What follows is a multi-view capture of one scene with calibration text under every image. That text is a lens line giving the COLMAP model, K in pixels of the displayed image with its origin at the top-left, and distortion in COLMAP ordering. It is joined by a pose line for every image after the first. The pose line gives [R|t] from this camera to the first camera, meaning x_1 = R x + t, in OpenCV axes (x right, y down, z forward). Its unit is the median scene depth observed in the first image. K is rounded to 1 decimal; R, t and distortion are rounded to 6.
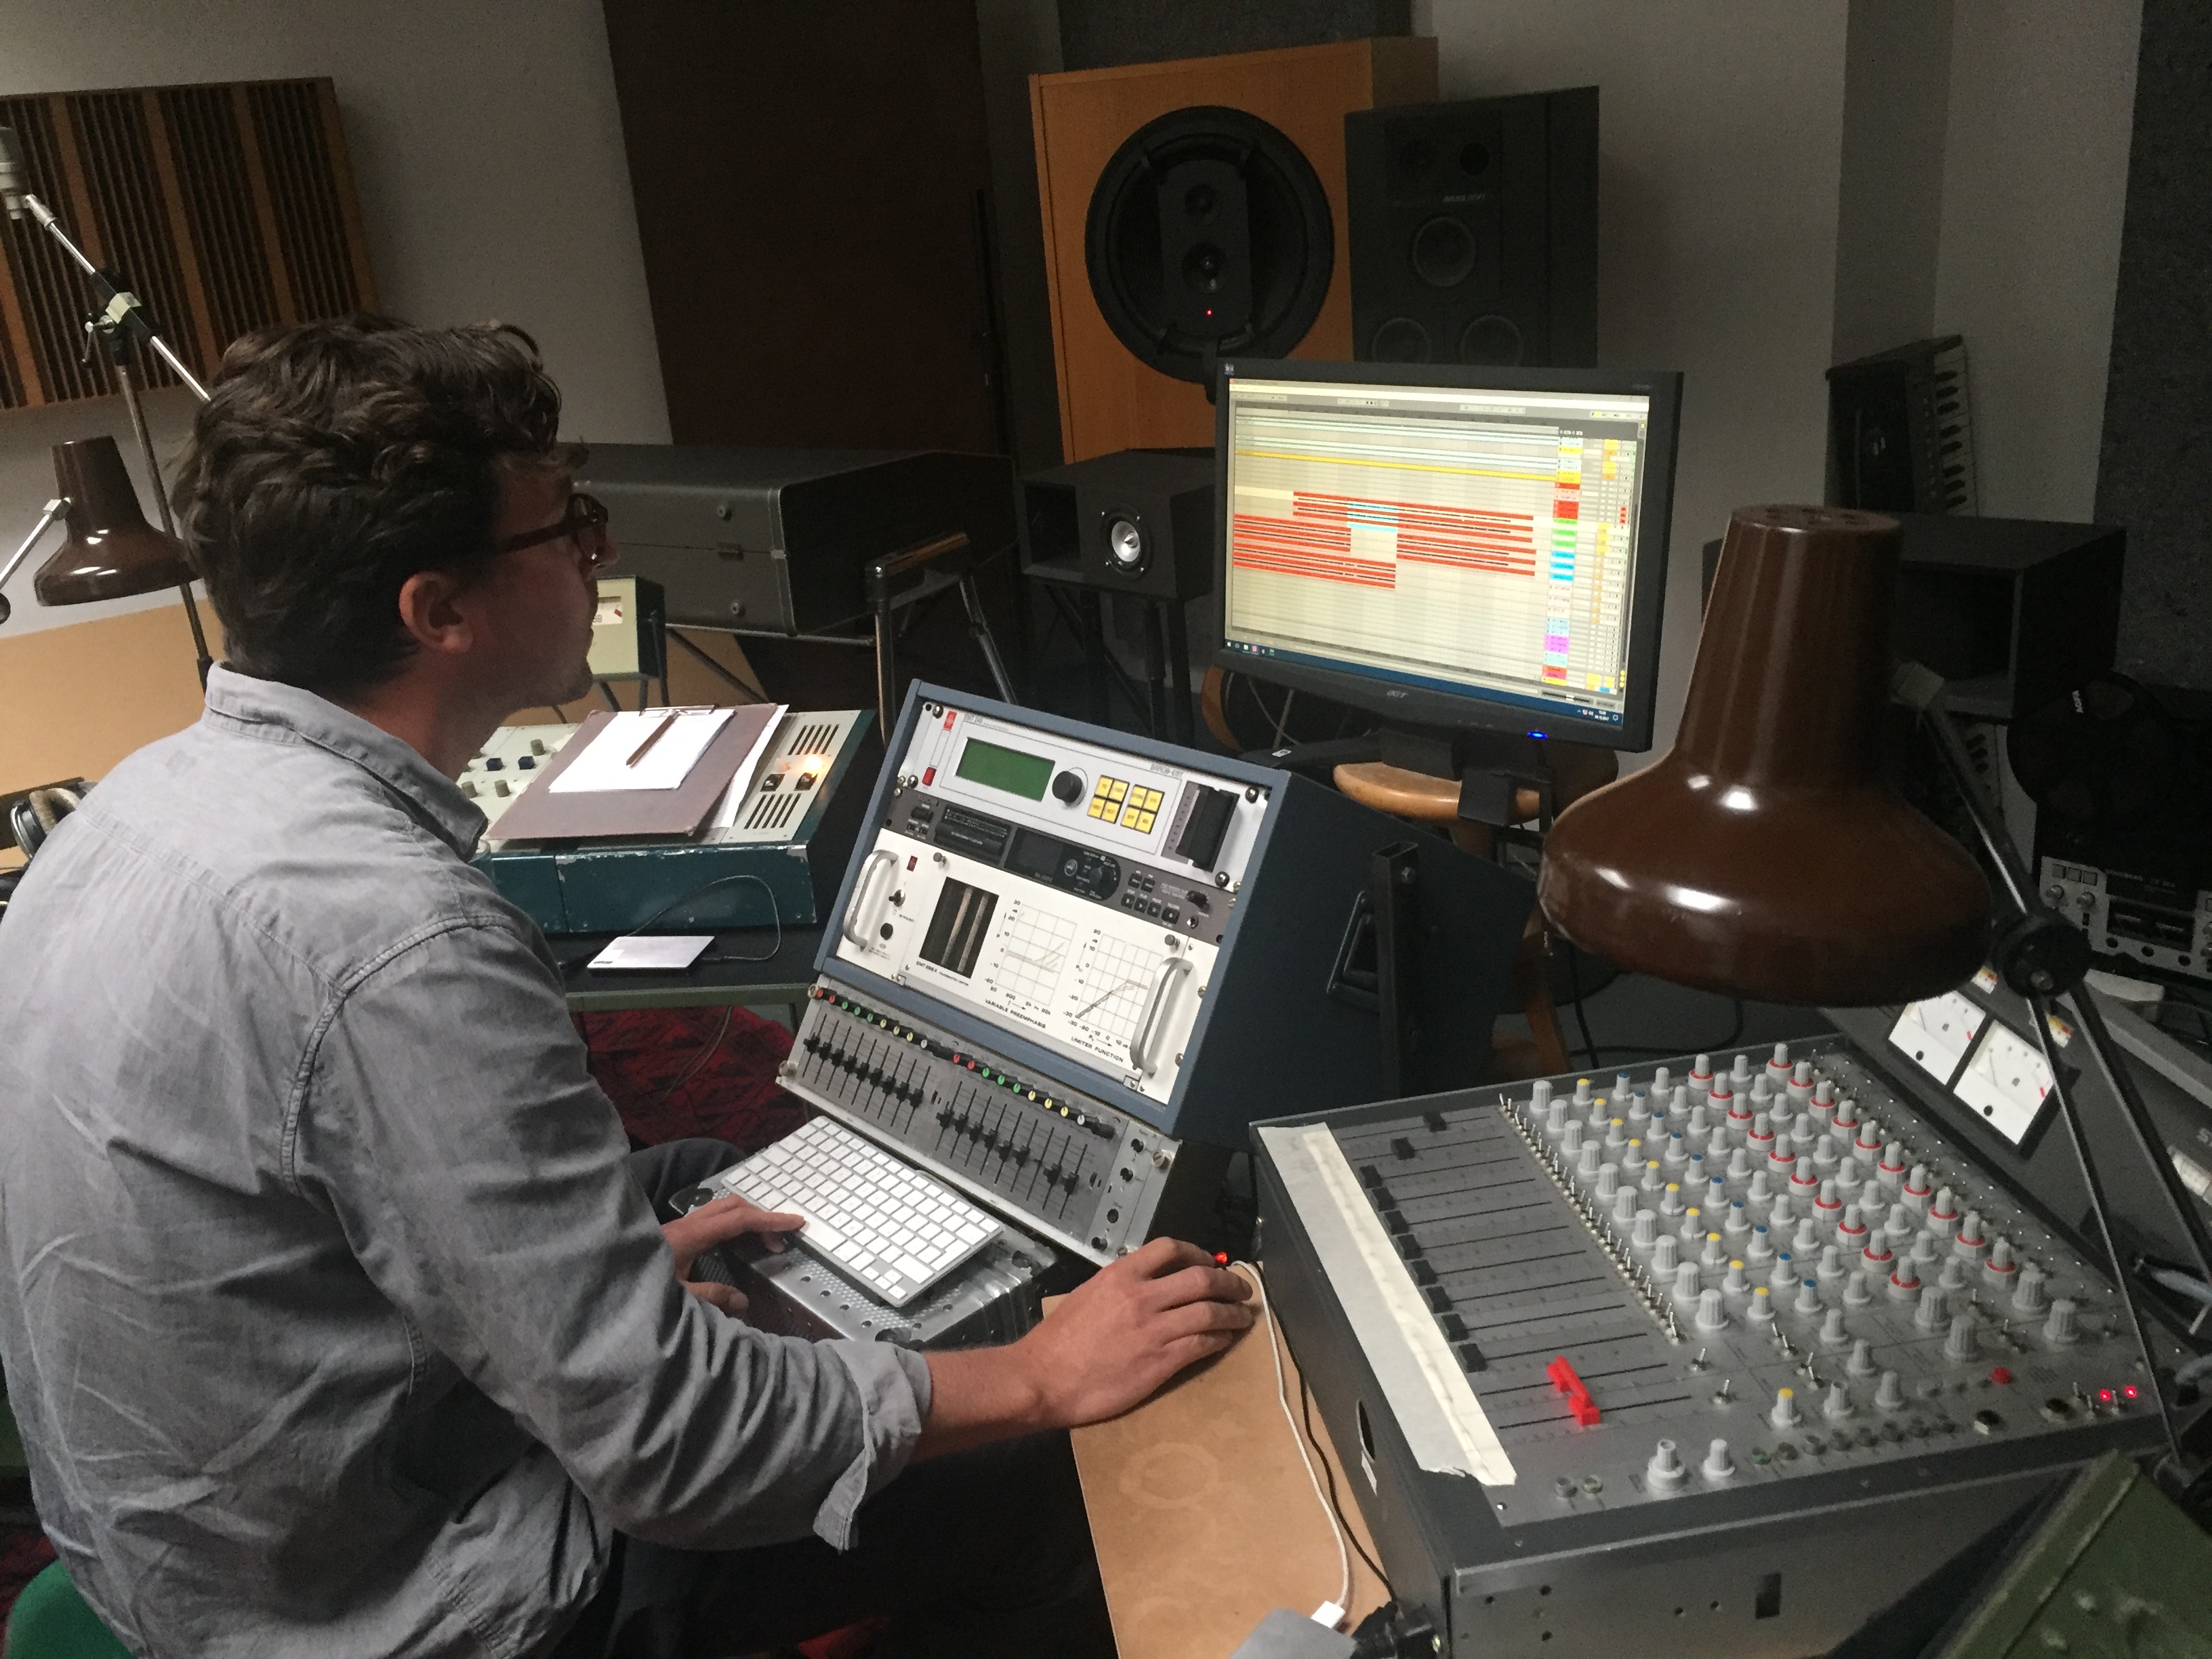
lens RADIAL K [[1895.6, 0, 1105.6], [0, 1895.6, 838.5], [0, 0, 1]] dist [0.086168, -0.110705]
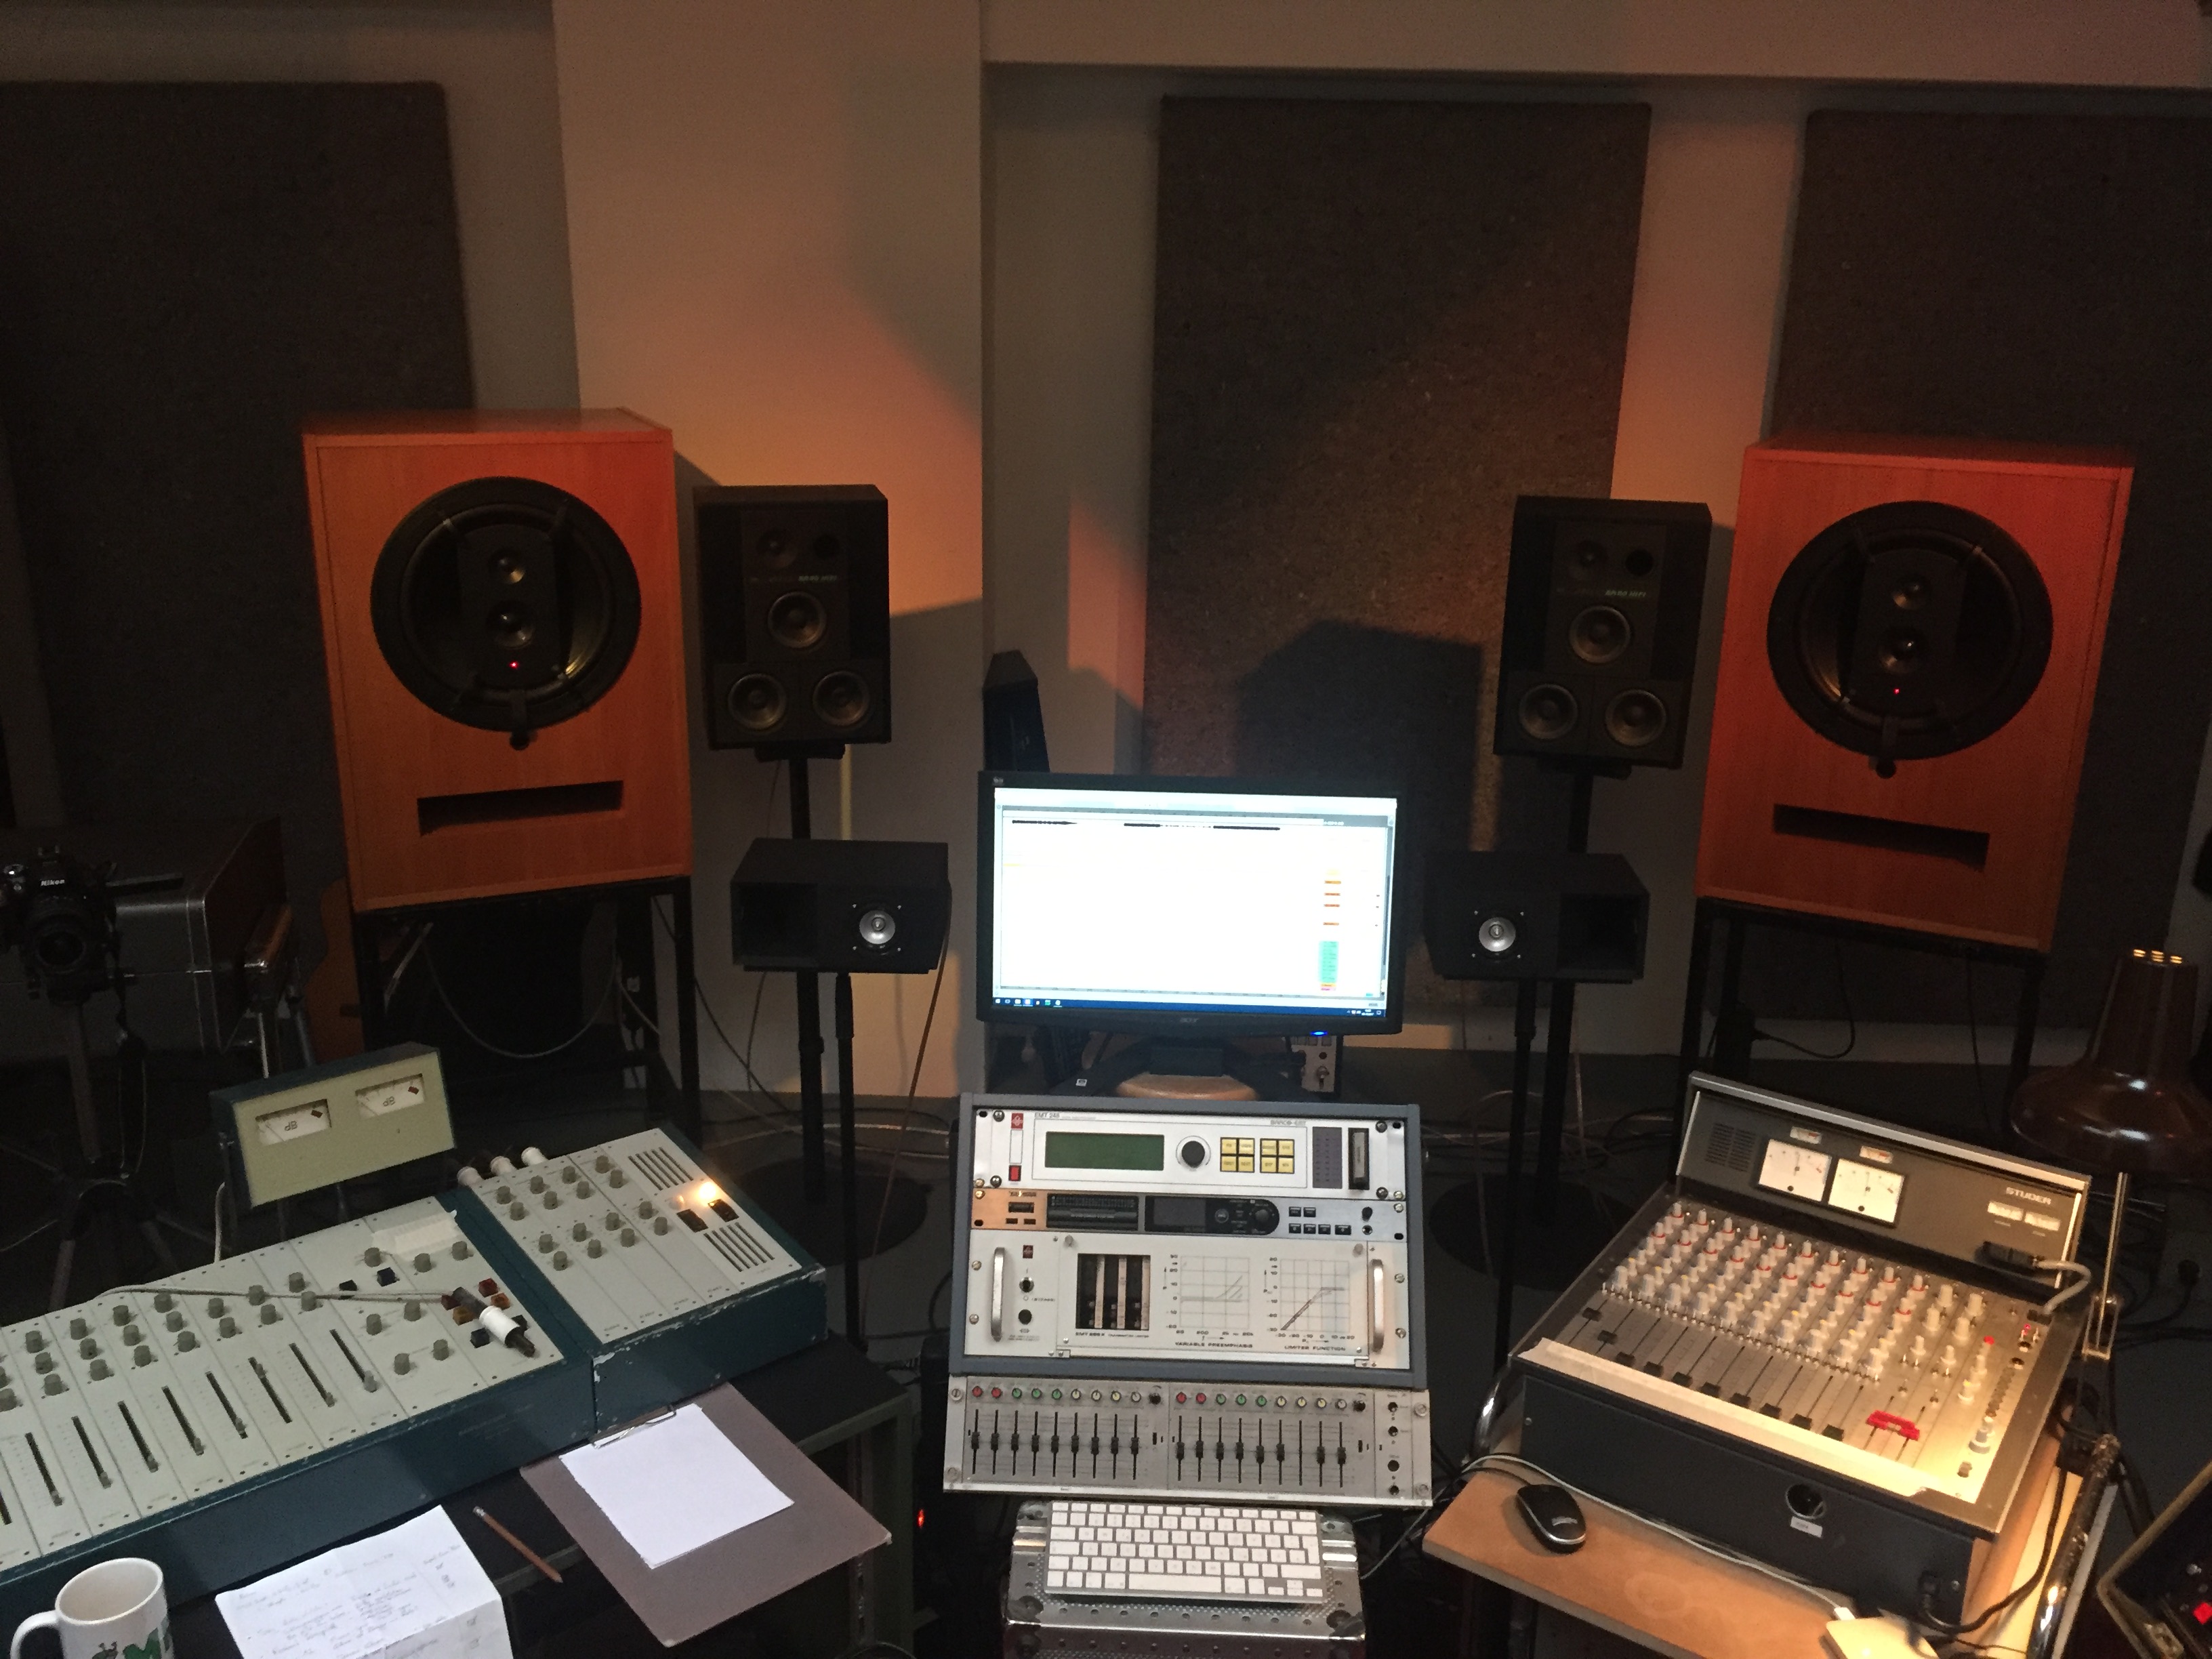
lens RADIAL K [[1895.6, 0, 1105.6], [0, 1895.6, 838.5], [0, 0, 1]] dist [0.086168, -0.110705]
pose [[0.680550, -0.124634, 0.722024, -0.873803], [0.183250, 0.983062, -0.003029, -0.221548], [-0.709416, 0.134372, 0.691862, 0.134528]]
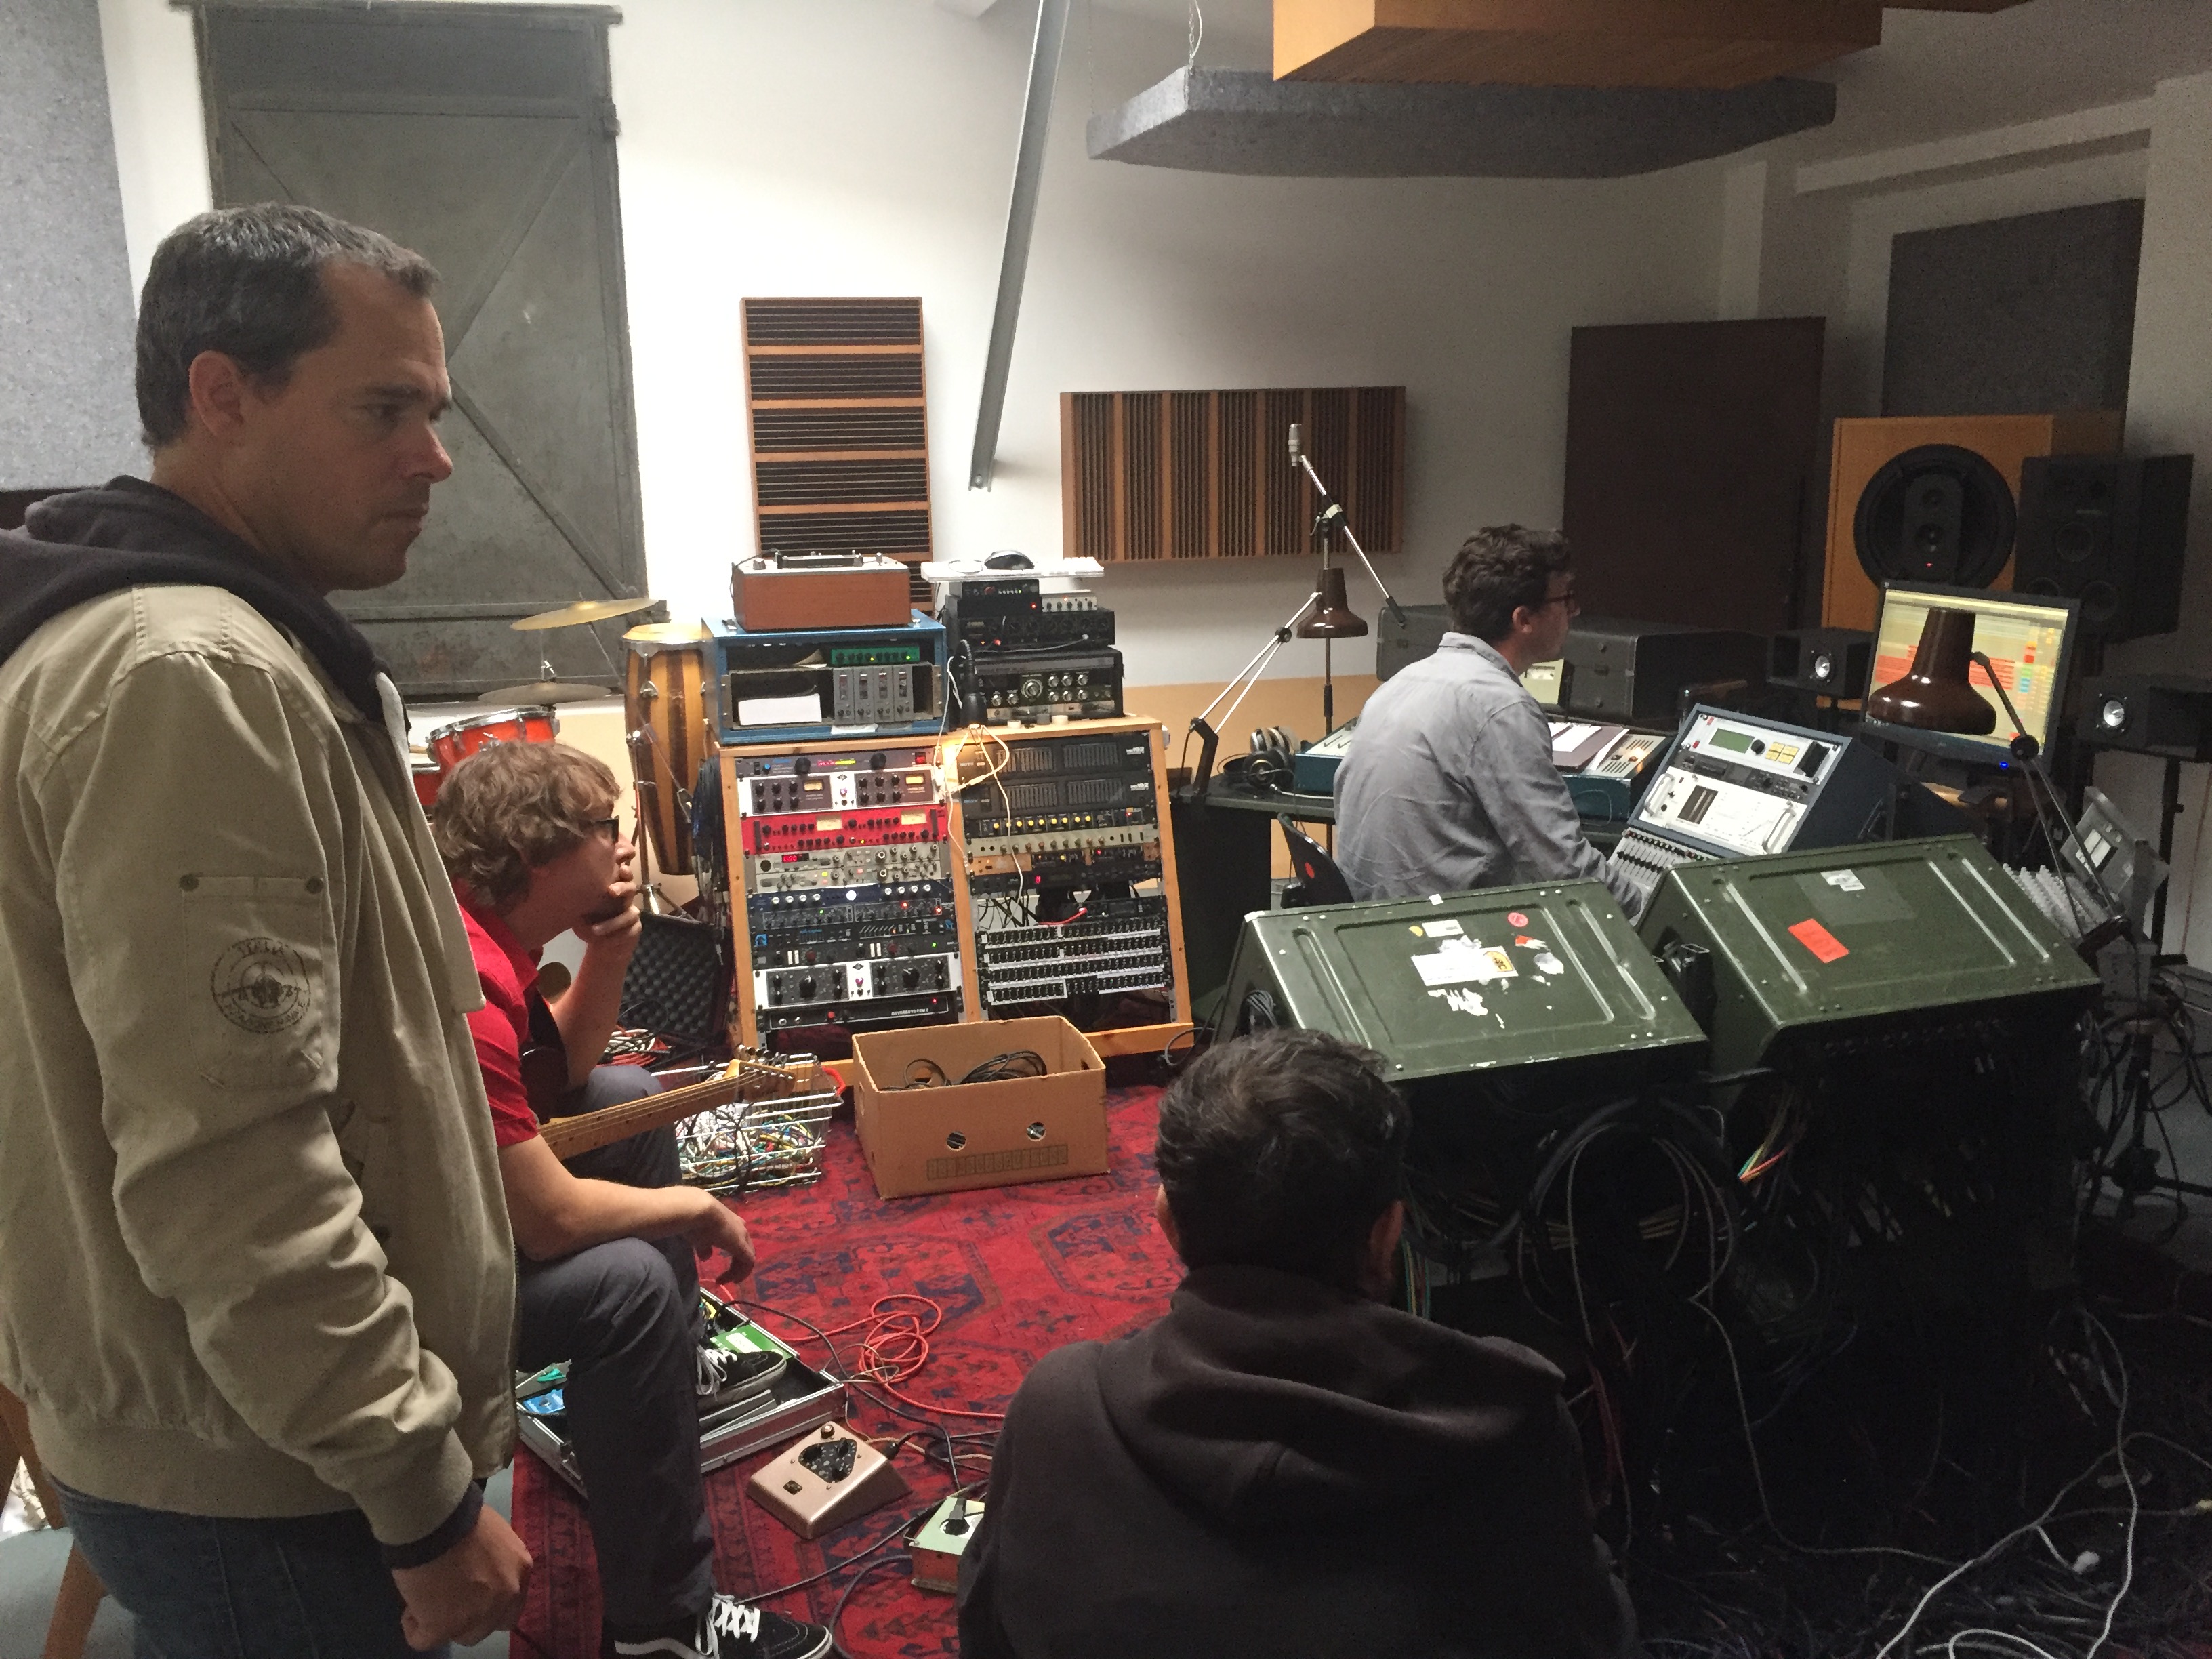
lens RADIAL K [[1895.6, 0, 1105.6], [0, 1895.6, 838.5], [0, 0, 1]] dist [0.086168, -0.110705]
pose [[0.906656, 0.155211, -0.392281, 0.176397], [-0.198875, 0.977305, -0.072963, 0.380353], [0.372054, 0.144167, 0.916947, -1.308633]]
